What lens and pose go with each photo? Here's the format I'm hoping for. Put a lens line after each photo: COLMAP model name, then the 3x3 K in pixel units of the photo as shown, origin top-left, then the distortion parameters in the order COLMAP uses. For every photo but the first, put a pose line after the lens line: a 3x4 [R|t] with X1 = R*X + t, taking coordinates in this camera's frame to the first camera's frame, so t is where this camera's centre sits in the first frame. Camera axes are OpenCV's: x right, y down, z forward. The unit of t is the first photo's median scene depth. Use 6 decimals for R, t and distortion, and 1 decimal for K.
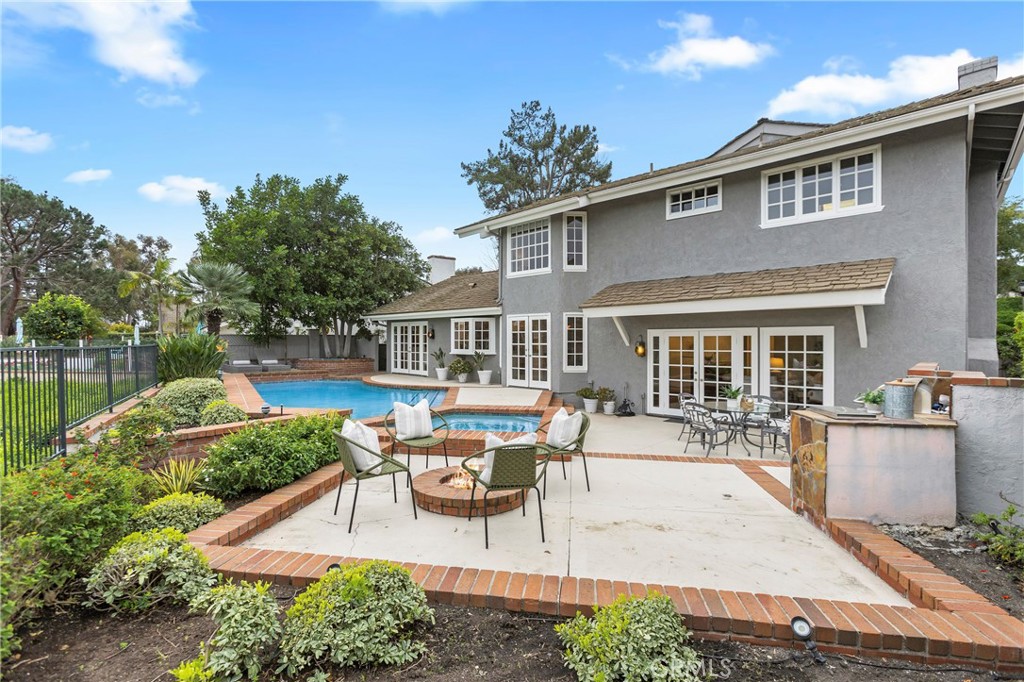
lens RADIAL K [[468.4, 0, 512.0], [0, 468.4, 345.7], [0, 0, 1]] dist [-0.005431, 0.001719]
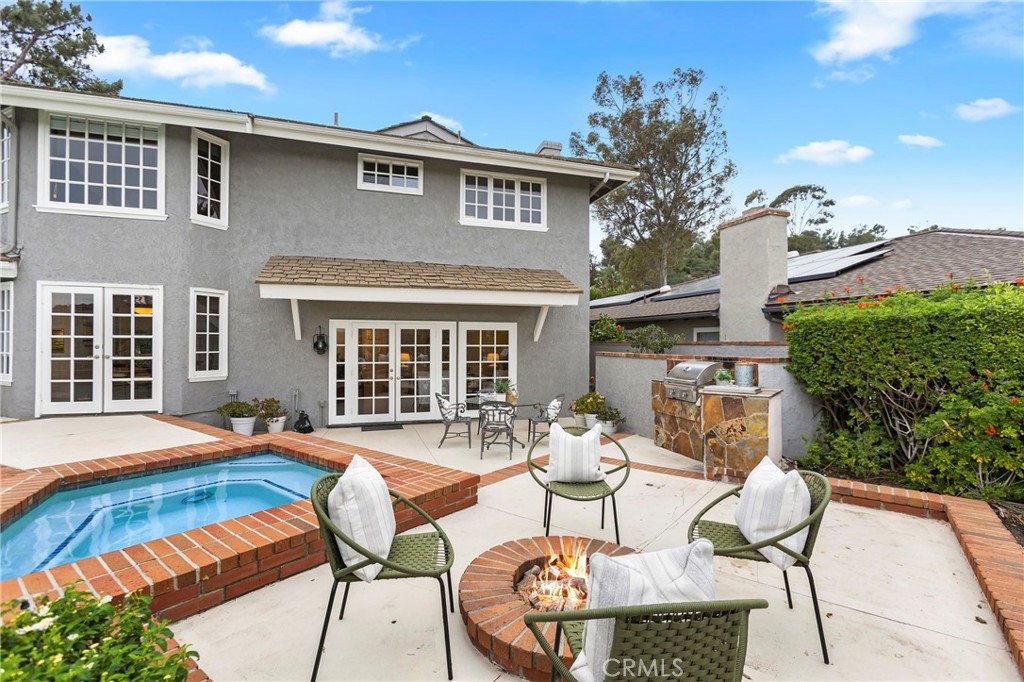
lens RADIAL K [[468.4, 0, 511.9], [0, 468.4, 338.6], [0, 0, 1]] dist [-0.005431, 0.001719]
pose [[0.485224, 0.006941, 0.874362, -0.260447], [0.001675, 0.999959, -0.008868, 0.005648], [-0.874388, 0.005767, 0.485193, 0.355619]]
